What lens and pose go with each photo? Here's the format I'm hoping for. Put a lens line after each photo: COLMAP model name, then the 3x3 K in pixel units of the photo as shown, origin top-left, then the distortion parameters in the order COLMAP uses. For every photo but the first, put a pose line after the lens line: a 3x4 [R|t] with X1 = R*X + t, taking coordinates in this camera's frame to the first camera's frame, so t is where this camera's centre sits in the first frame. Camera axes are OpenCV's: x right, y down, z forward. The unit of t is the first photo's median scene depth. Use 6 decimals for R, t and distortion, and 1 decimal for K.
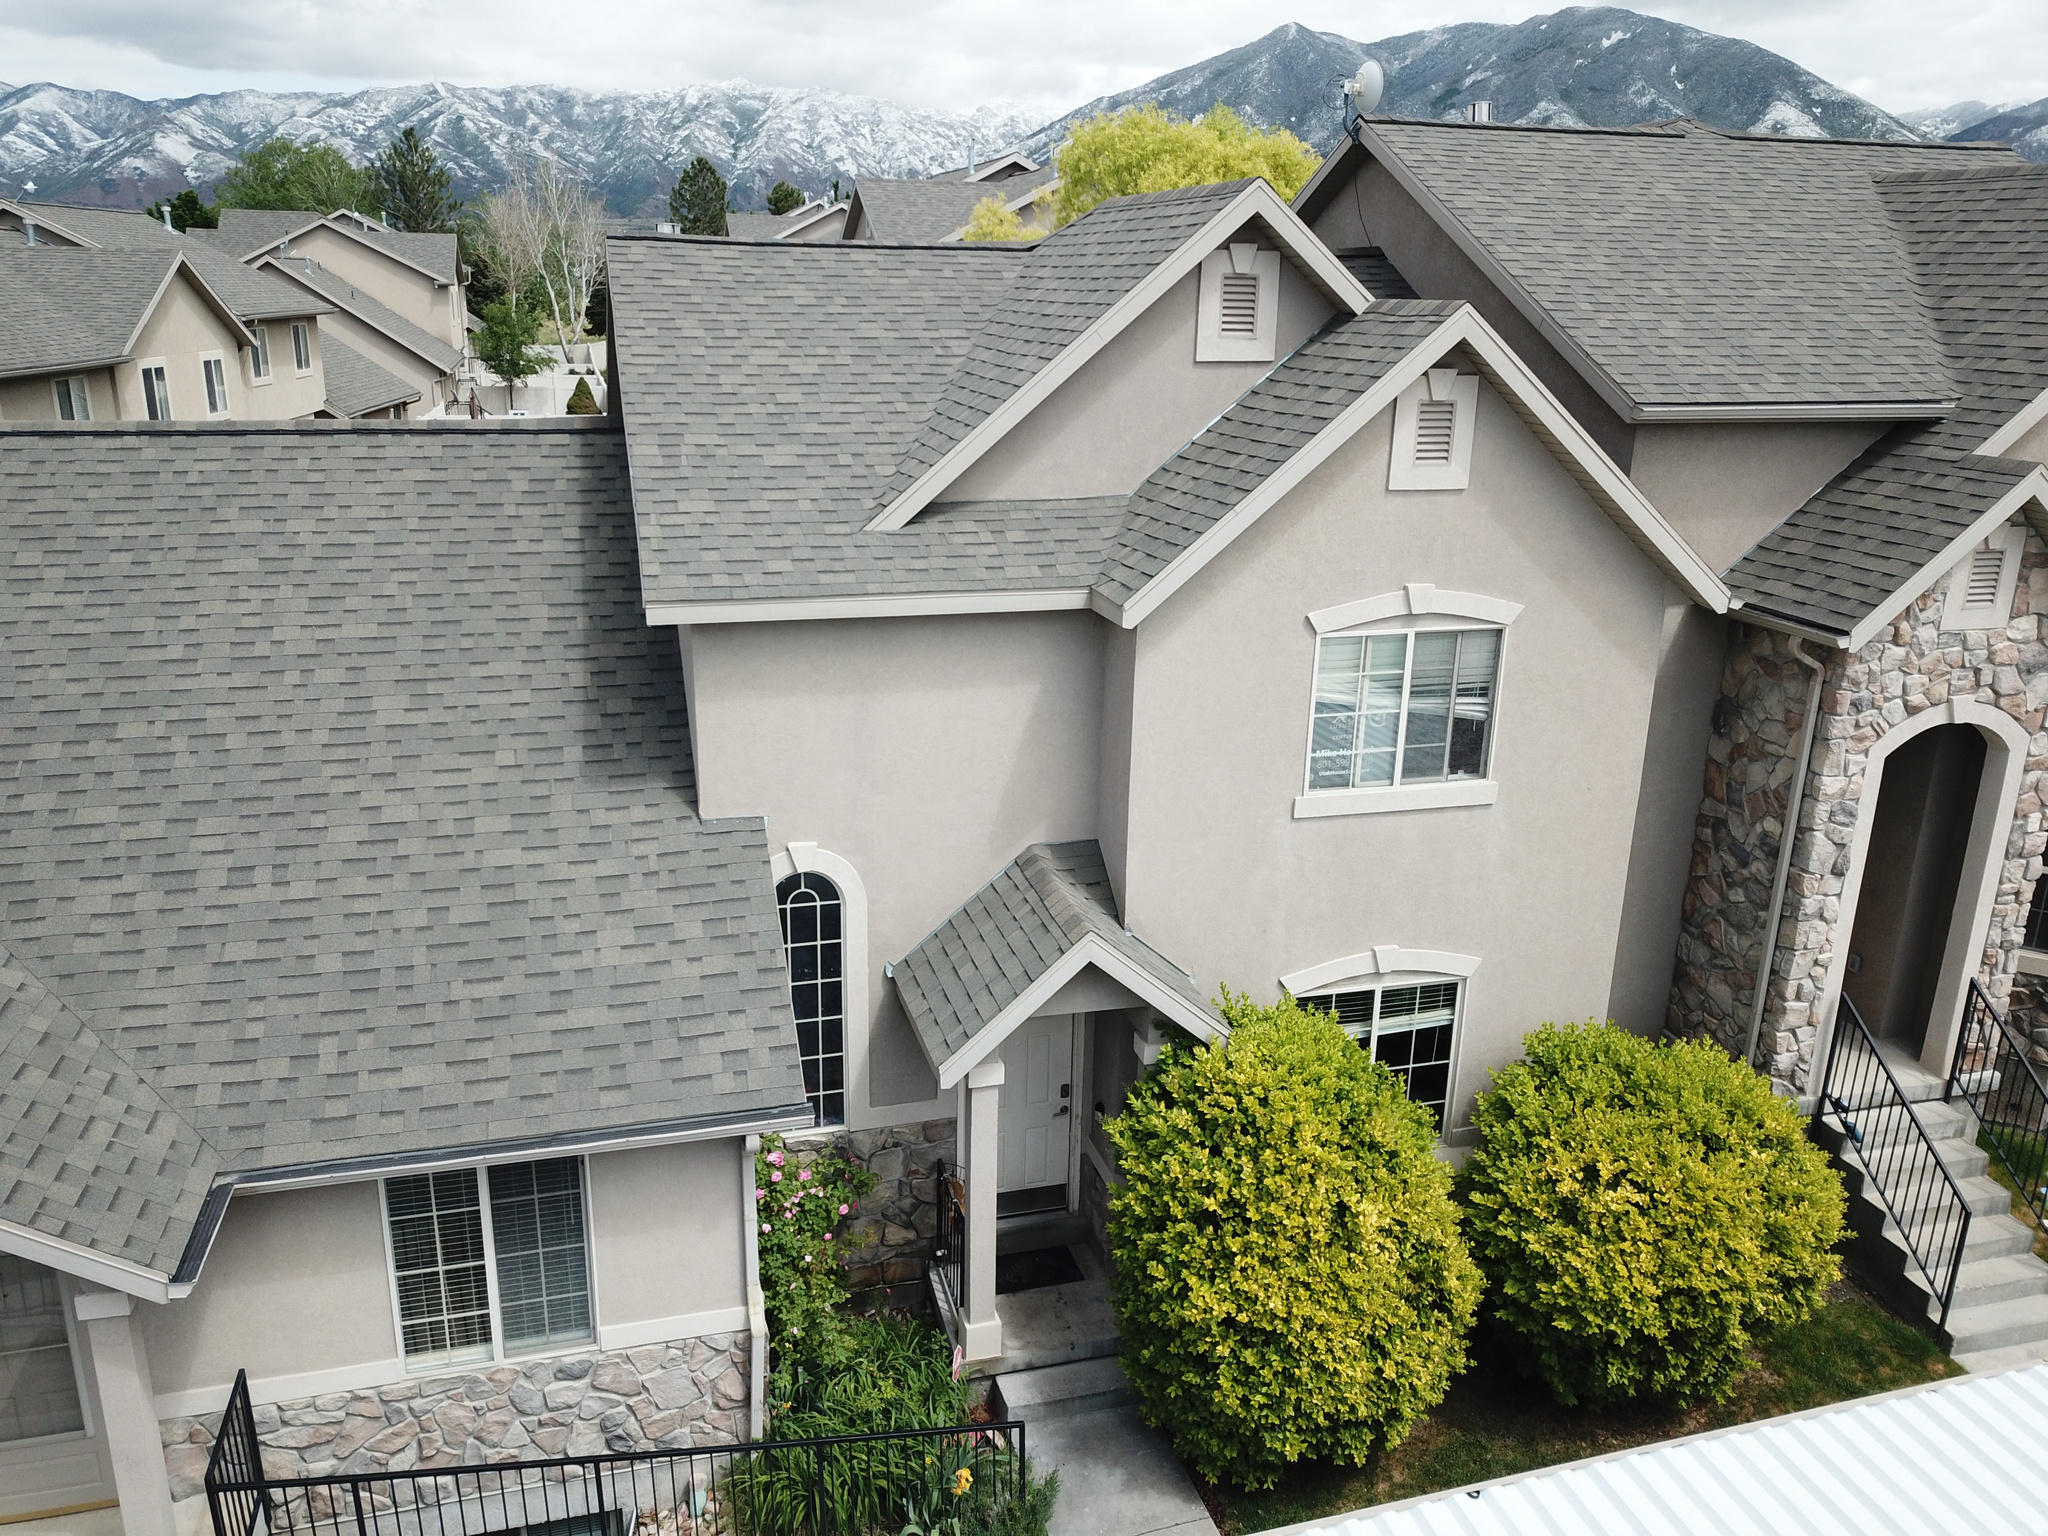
lens RADIAL K [[1567.8, 0, 1008.8], [0, 1567.8, 737.1], [0, 0, 1]] dist [0.003171, 0.000799]
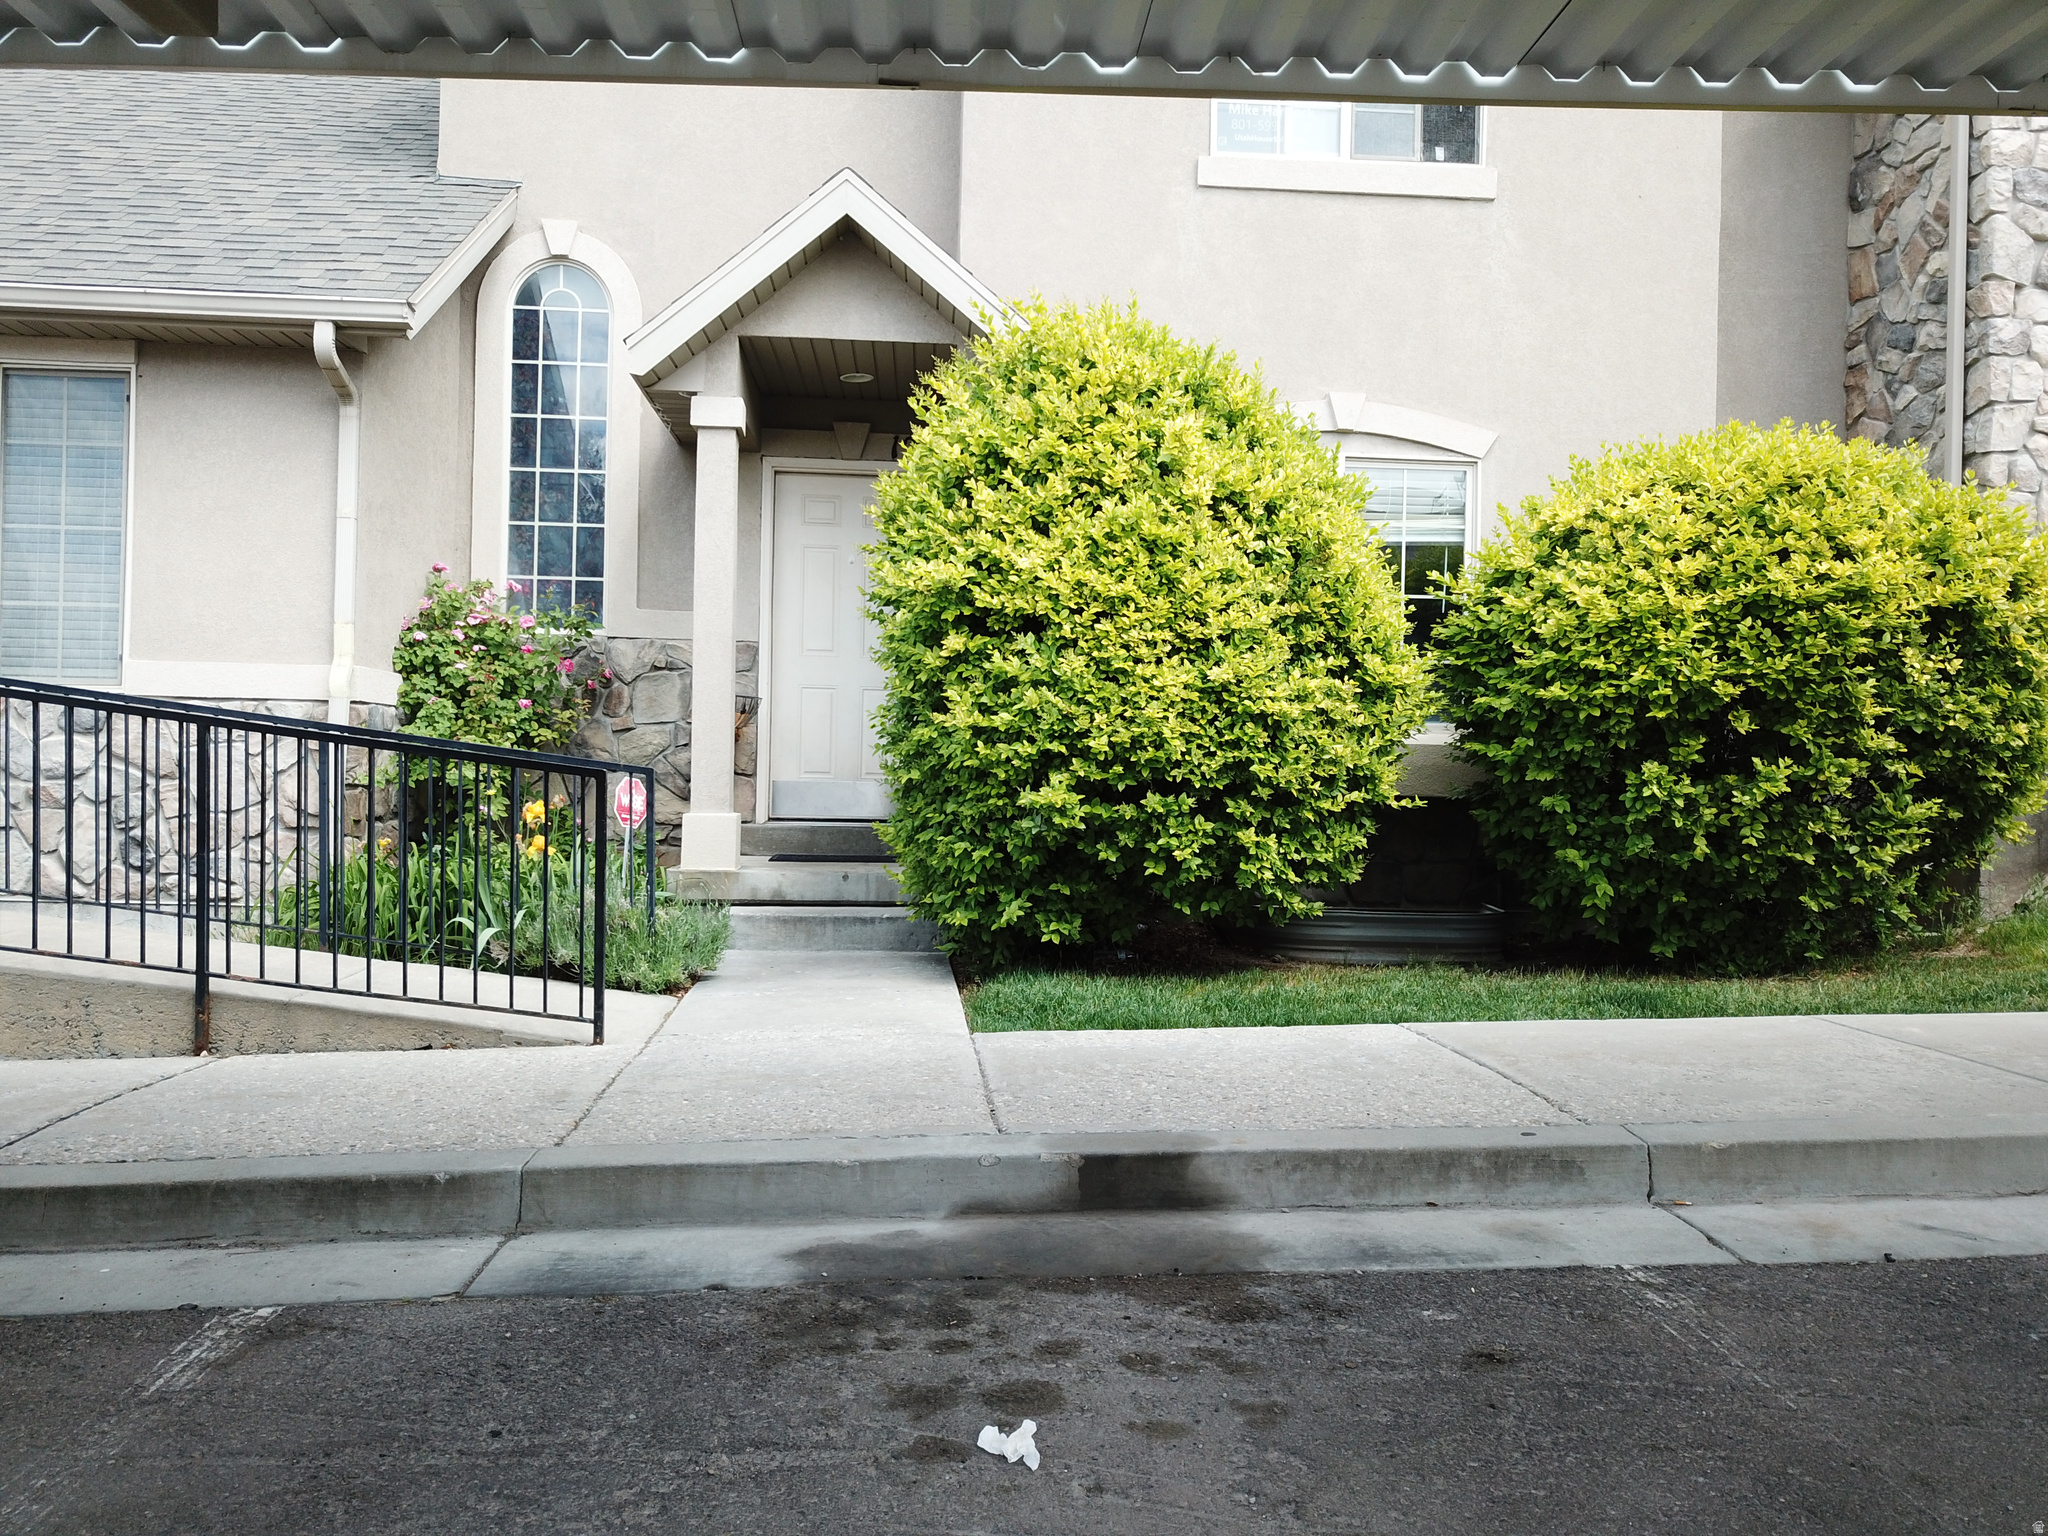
lens RADIAL K [[1567.8, 0, 1008.8], [0, 1567.8, 737.1], [0, 0, 1]] dist [0.003171, 0.000799]
pose [[0.979665, -0.000724, -0.200638, 0.245707], [-0.059121, 0.954554, -0.292115, 0.527017], [0.191731, 0.298037, 0.935101, 0.370734]]
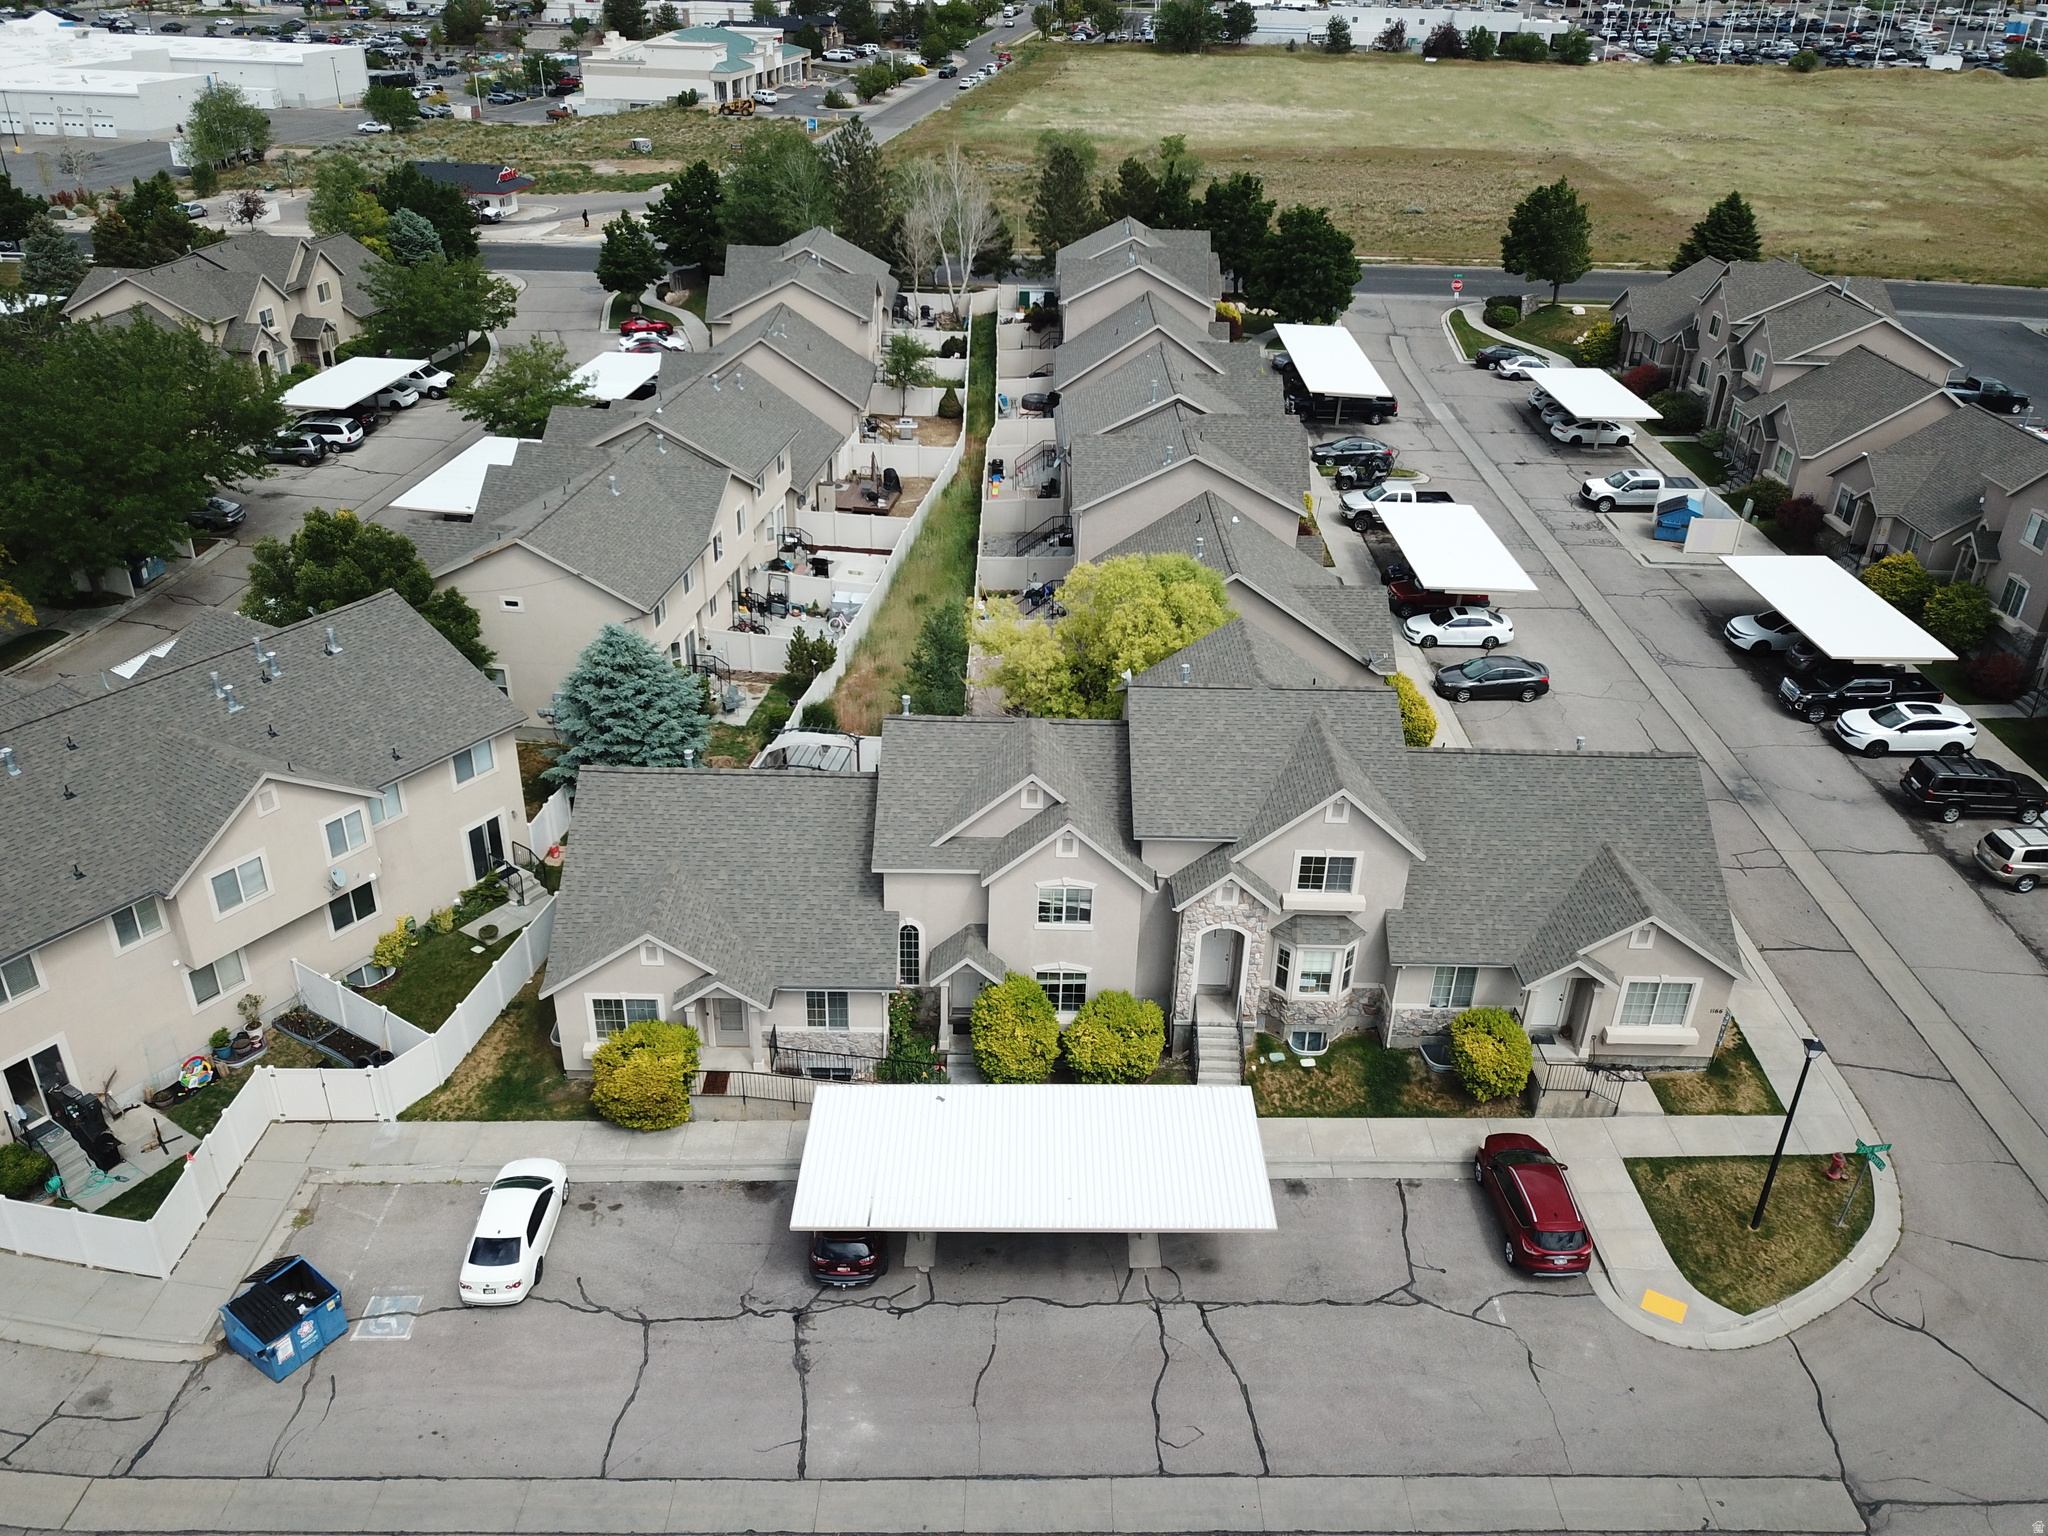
lens RADIAL K [[1549.1, 0, 1024.7], [0, 1549.1, 718.9], [0, 0, 1]] dist [0.174251, -0.000146]
pose [[0.966468, 0.125954, -0.223773, 0.950410], [-0.084995, 0.979229, 0.184084, -1.154167], [0.242311, -0.158891, 0.957099, -2.571411]]
